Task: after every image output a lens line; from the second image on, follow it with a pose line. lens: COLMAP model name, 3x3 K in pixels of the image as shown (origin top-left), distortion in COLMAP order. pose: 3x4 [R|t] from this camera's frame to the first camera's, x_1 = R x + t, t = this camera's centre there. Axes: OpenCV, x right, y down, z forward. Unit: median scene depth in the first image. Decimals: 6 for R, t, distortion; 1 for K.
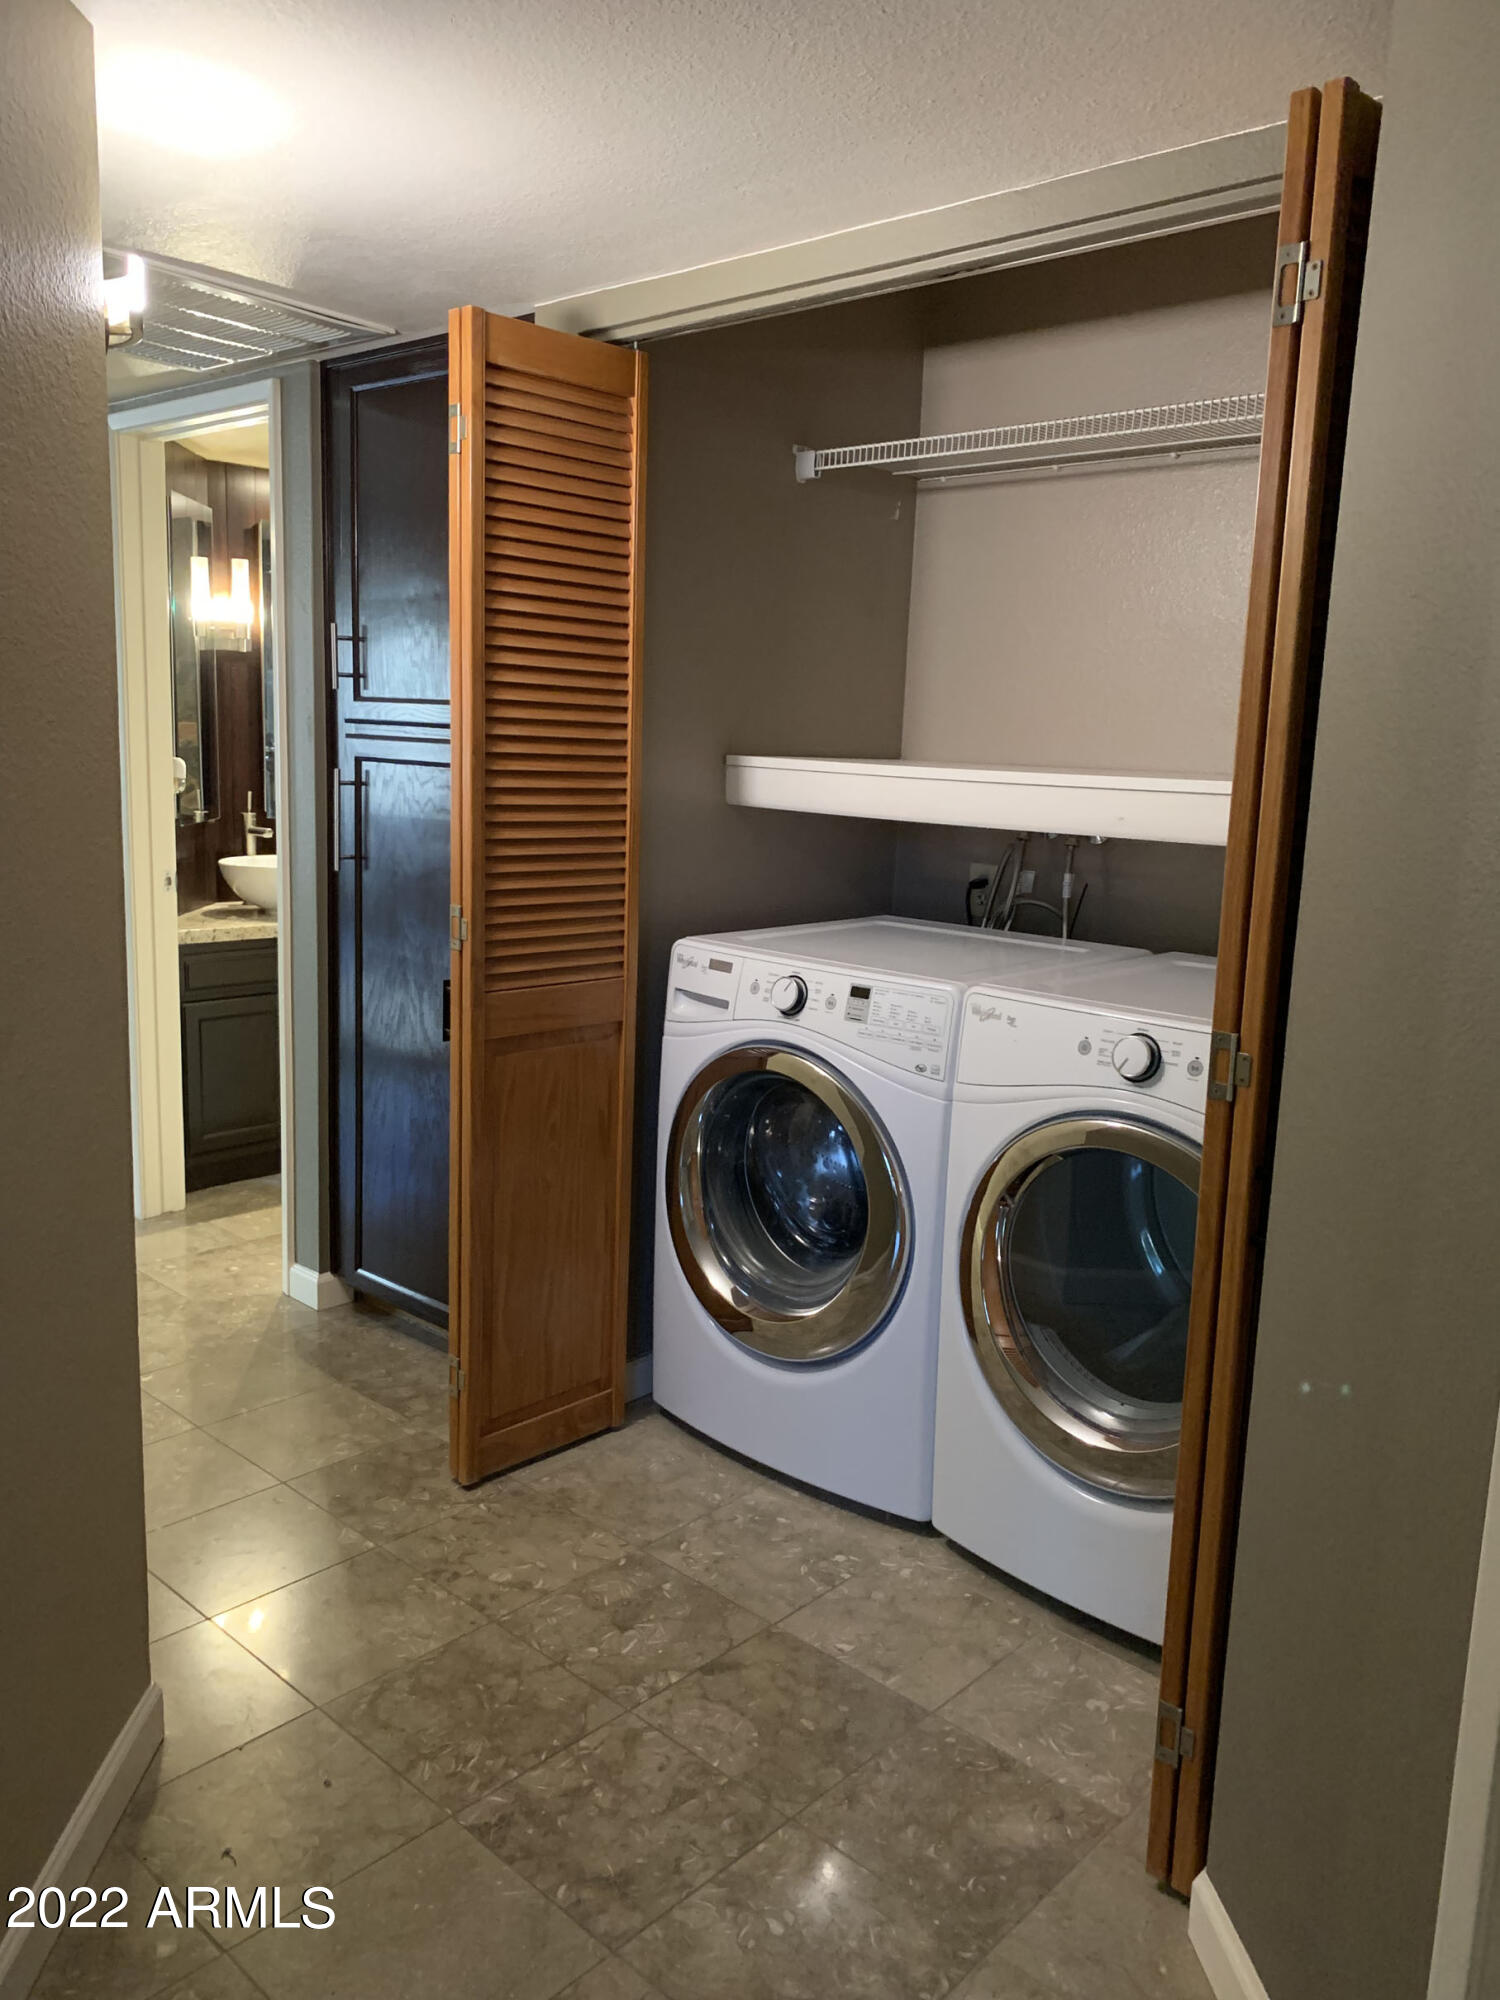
lens RADIAL K [[1553.1, 0, 750.0], [0, 1553.1, 1000.0], [0, 0, 1]] dist [-0.002654, -0.002994]
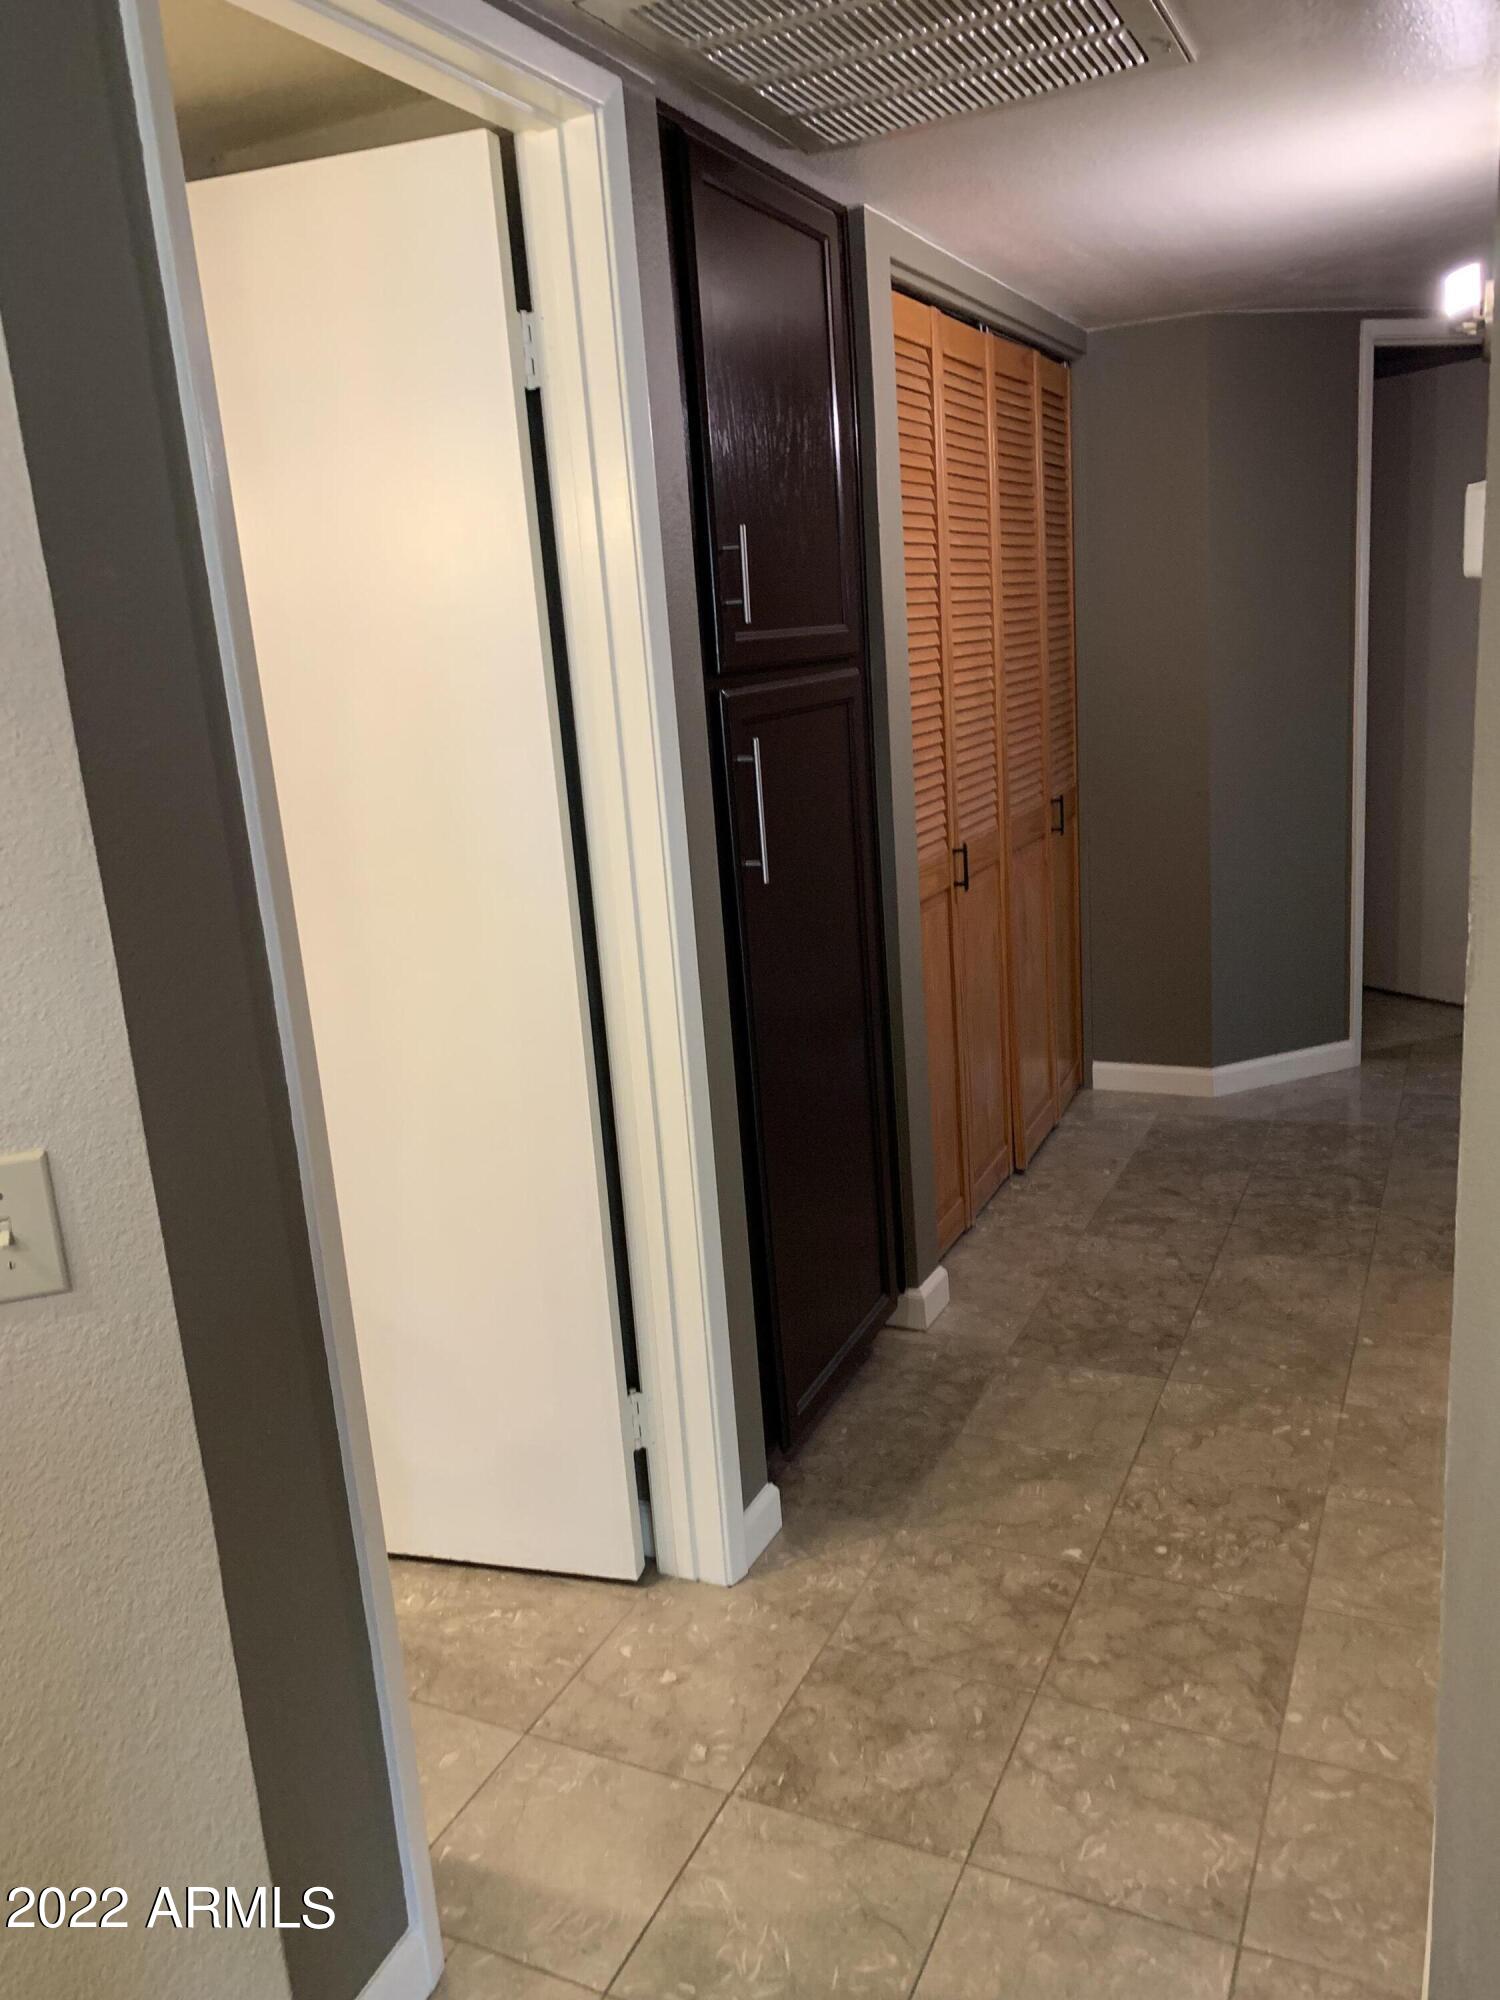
lens RADIAL K [[1527.8, 0, 750.0], [0, 1527.8, 1000.0], [0, 0, 1]] dist [0.003829, -0.004364]
pose [[-0.305231, -0.243487, 0.920624, -0.920291], [0.222348, 0.921814, 0.317521, -0.258355], [-0.925956, 0.301616, -0.227227, 1.191365]]
